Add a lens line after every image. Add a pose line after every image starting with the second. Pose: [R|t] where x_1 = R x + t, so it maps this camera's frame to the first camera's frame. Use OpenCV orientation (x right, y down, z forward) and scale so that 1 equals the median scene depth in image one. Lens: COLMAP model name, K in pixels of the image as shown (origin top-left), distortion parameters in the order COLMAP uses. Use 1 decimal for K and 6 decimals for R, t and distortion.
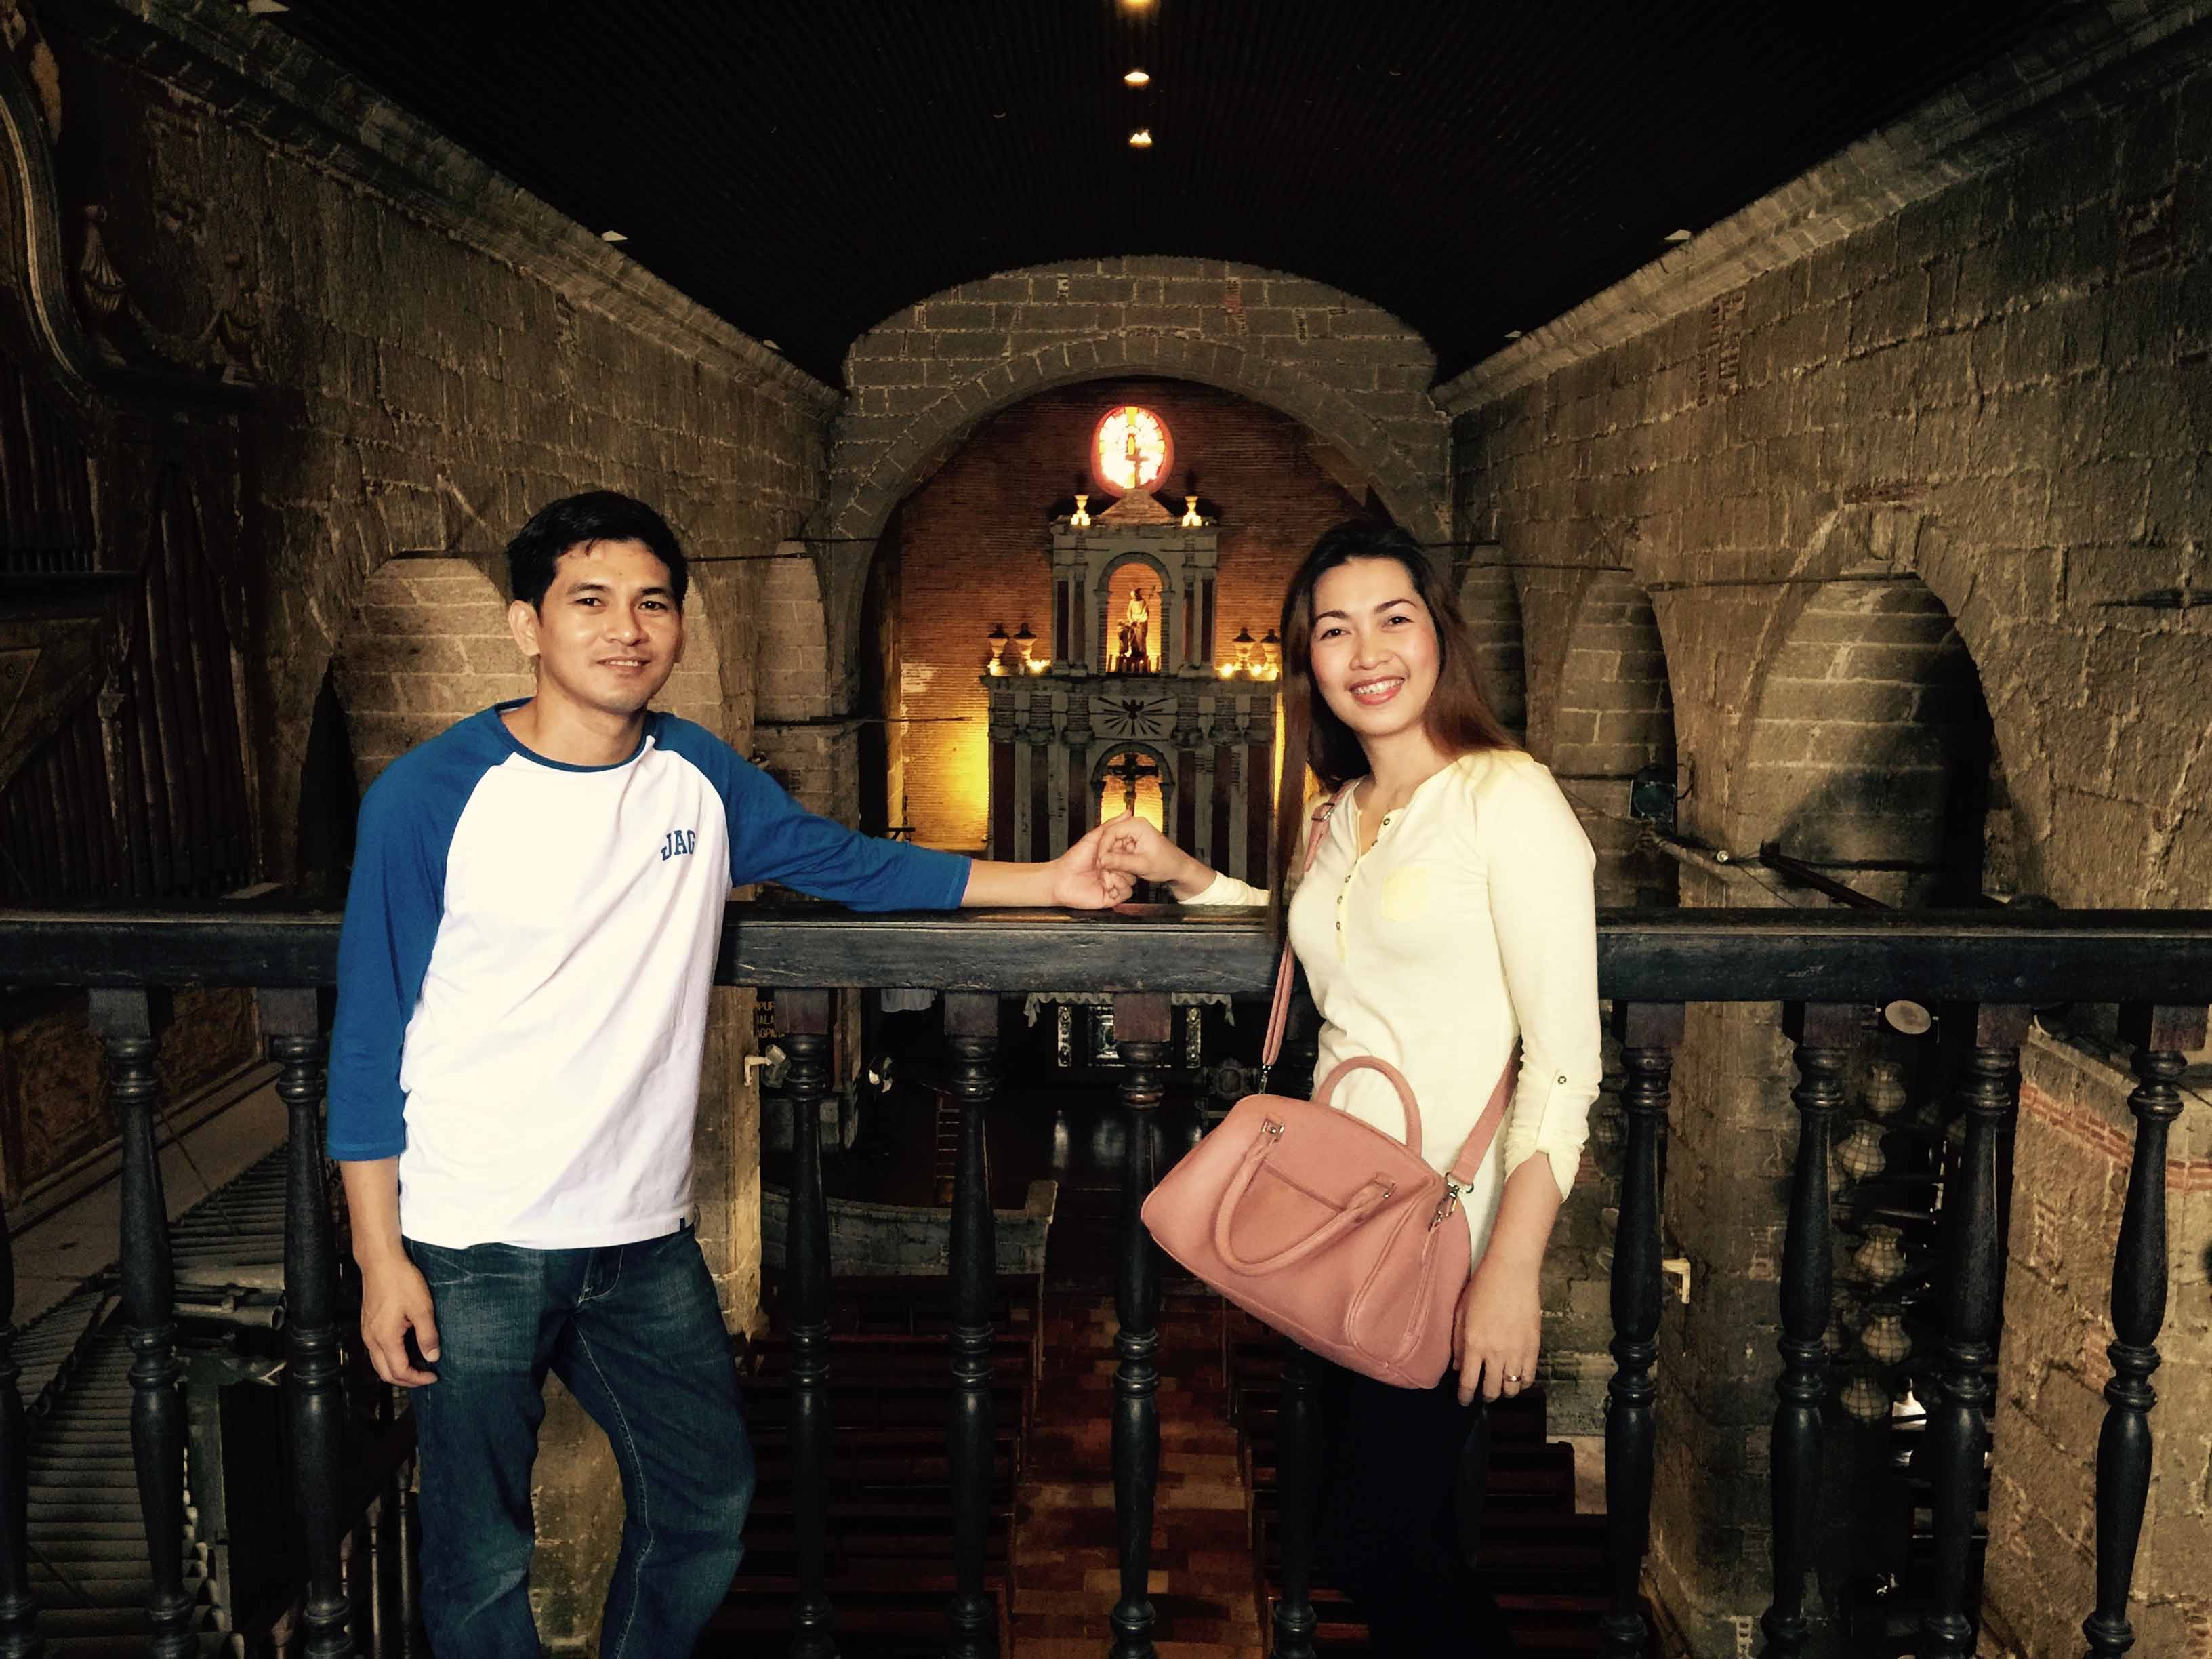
lens RADIAL K [[1861.8, 0, 1097.1], [0, 1861.8, 826.9], [0, 0, 1]] dist [0.087583, -0.140554]
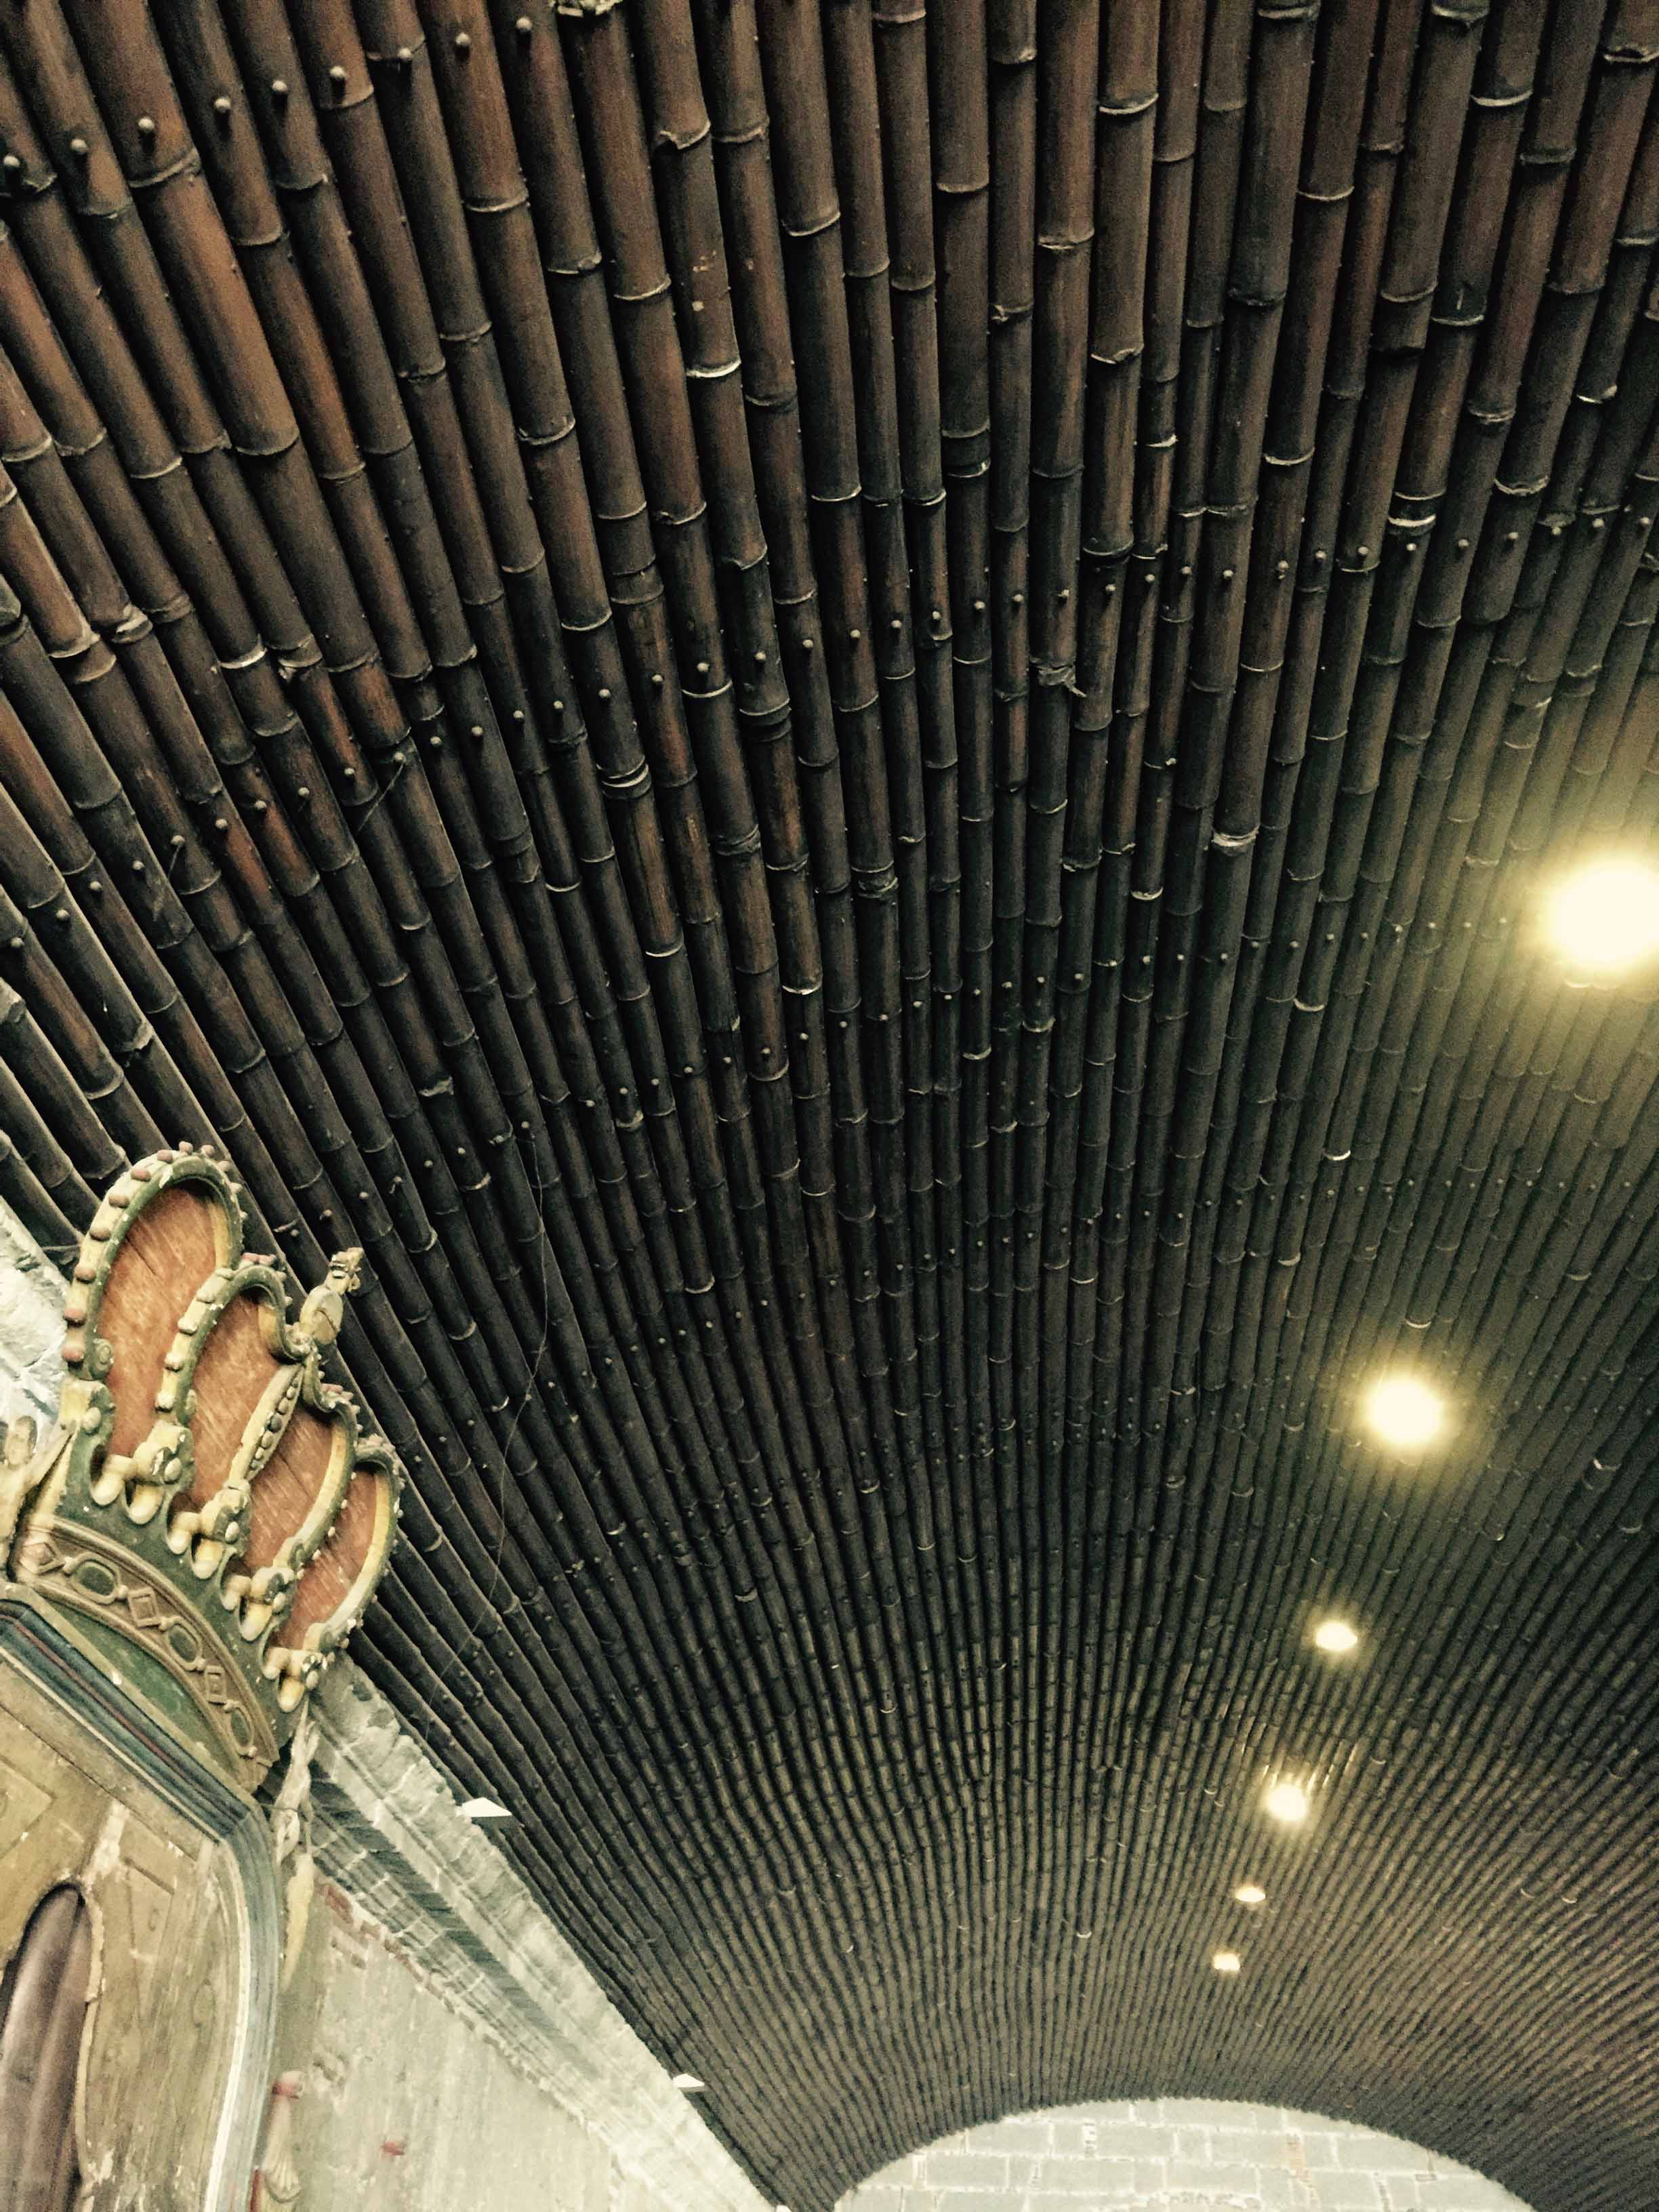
lens RADIAL K [[1875.2, 0, 829.5], [0, 1875.2, 1106.0], [0, 0, 1]] dist [0.085560, -0.134665]
pose [[0.997527, -0.010431, -0.069507, -0.119119], [-0.040635, 0.721301, -0.691428, -0.042373], [0.057348, 0.692543, 0.719094, 0.092896]]
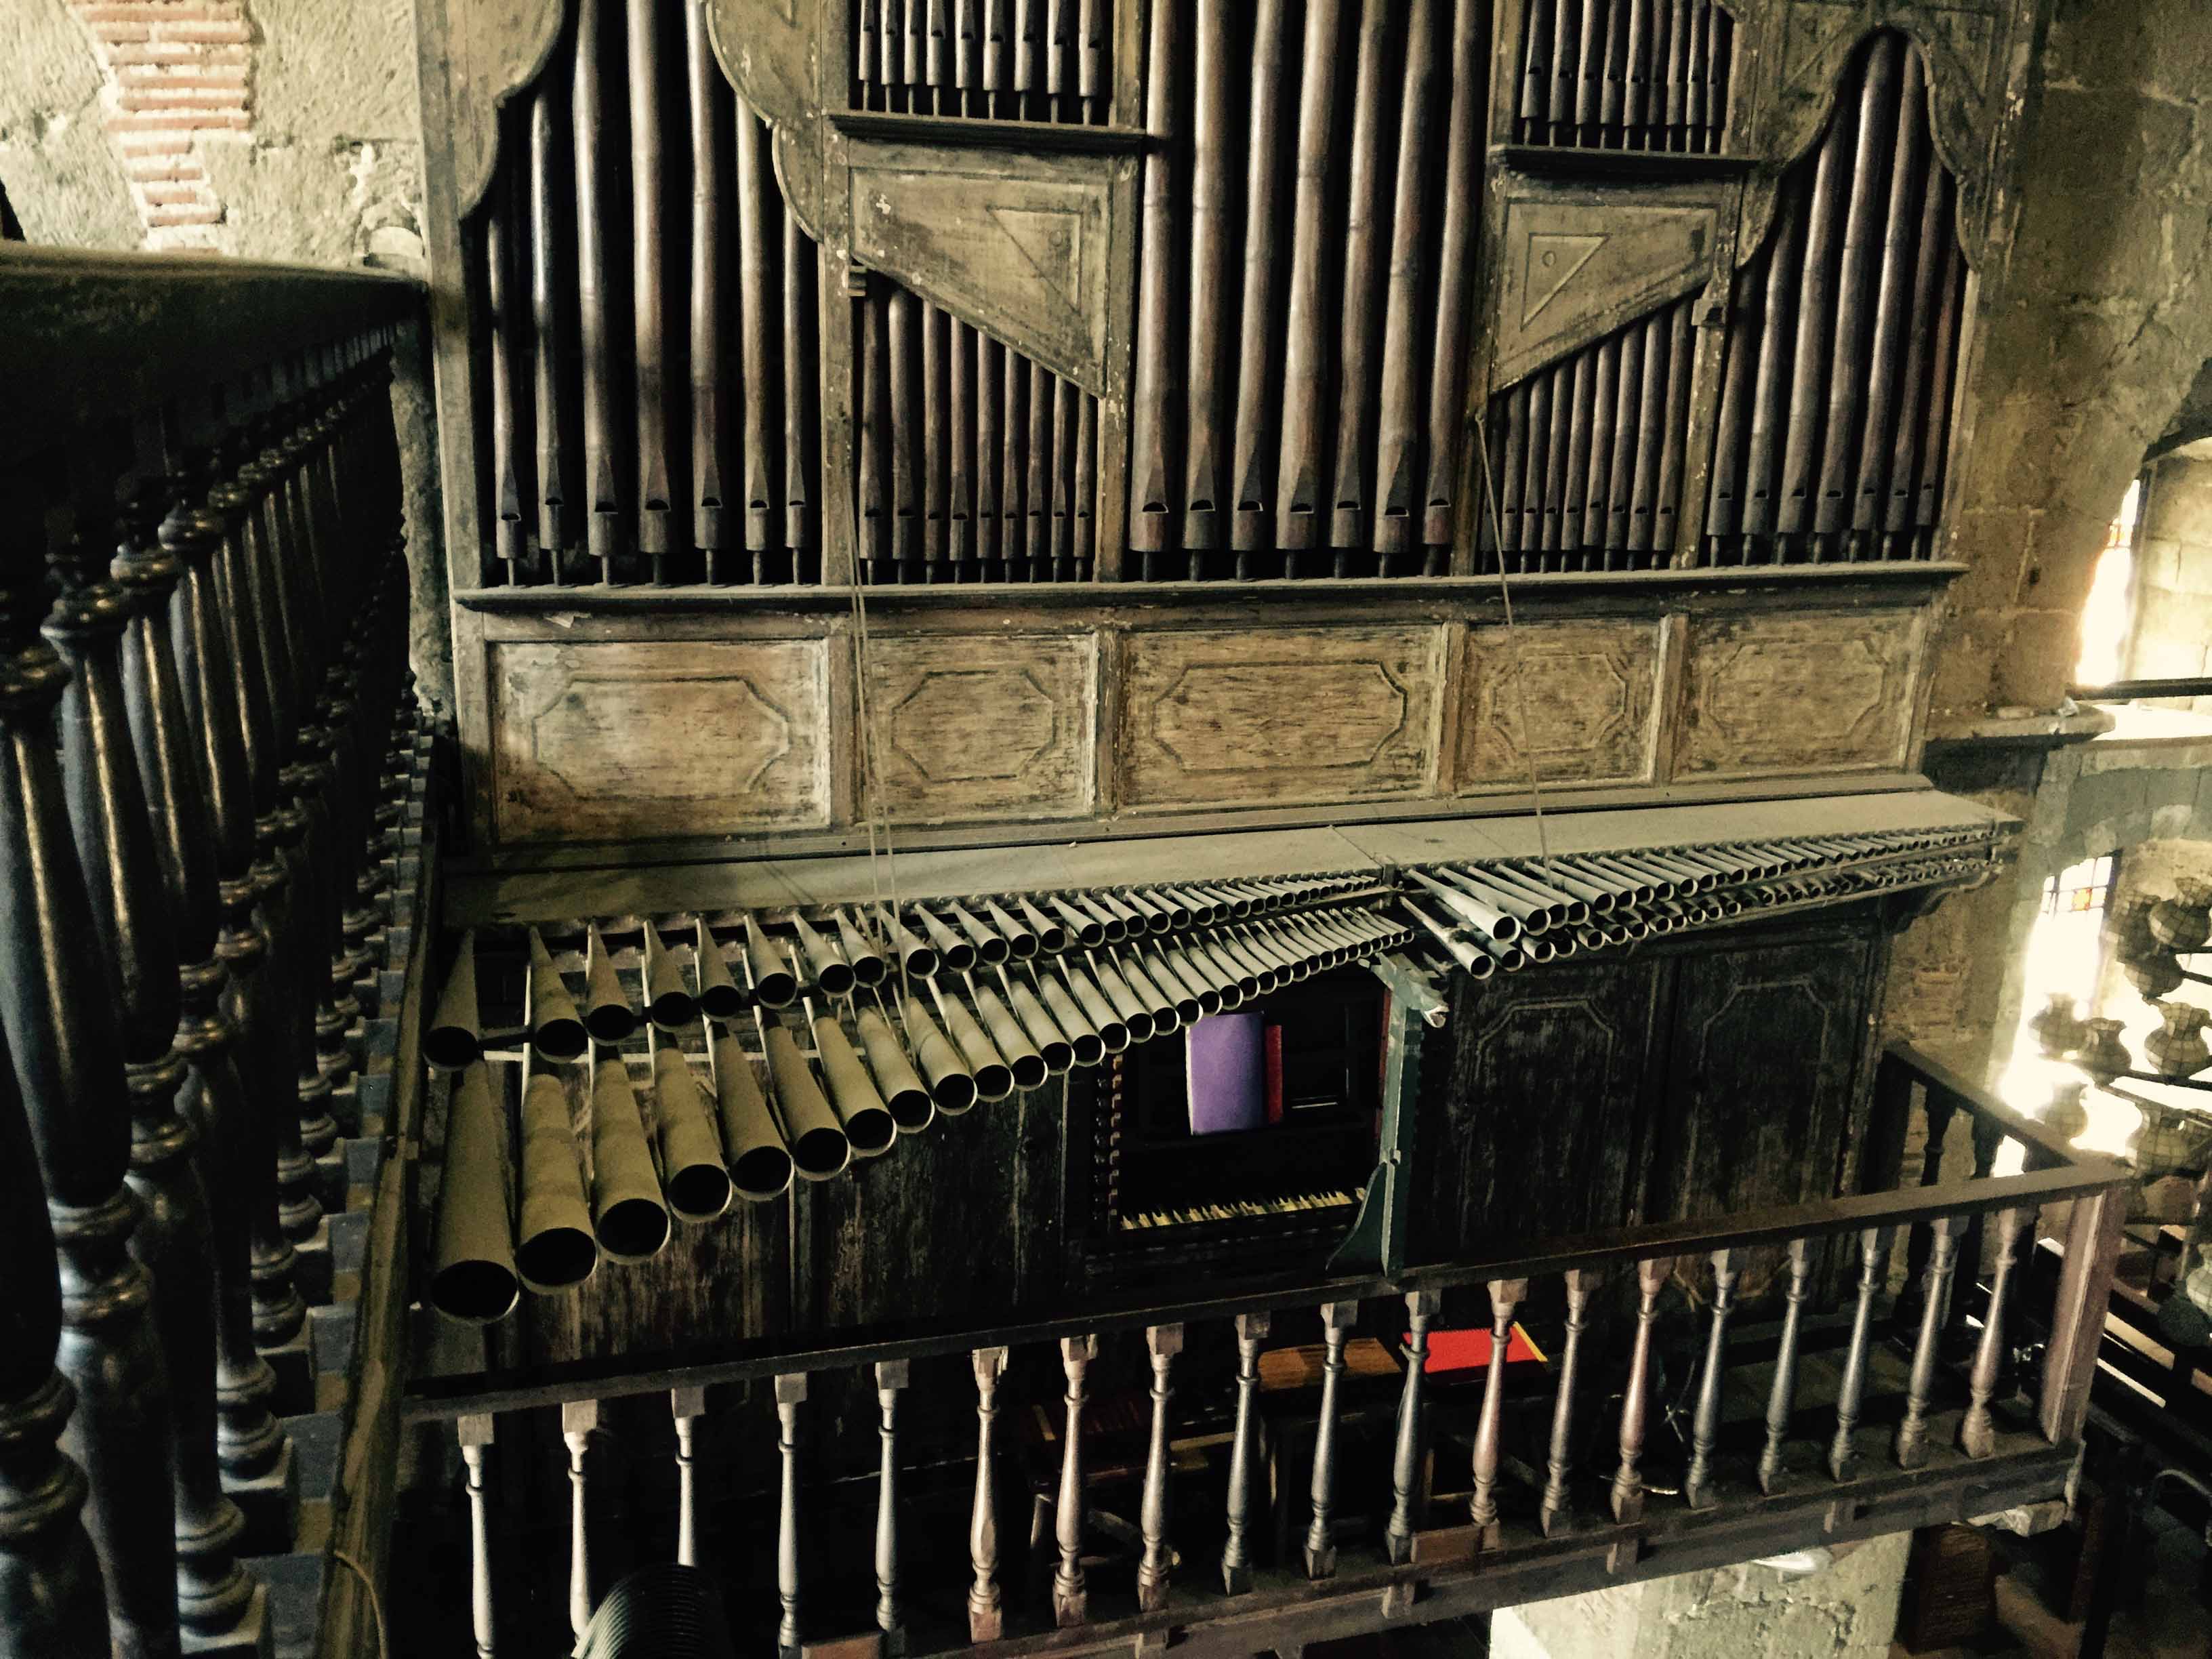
lens RADIAL K [[1861.8, 0, 1097.1], [0, 1861.8, 826.9], [0, 0, 1]] dist [0.087583, -0.140554]
pose [[0.304614, 0.264389, -0.915046, 0.131339], [-0.153009, 0.961808, 0.226964, 0.006075], [0.940106, 0.070873, 0.333434, 0.204721]]
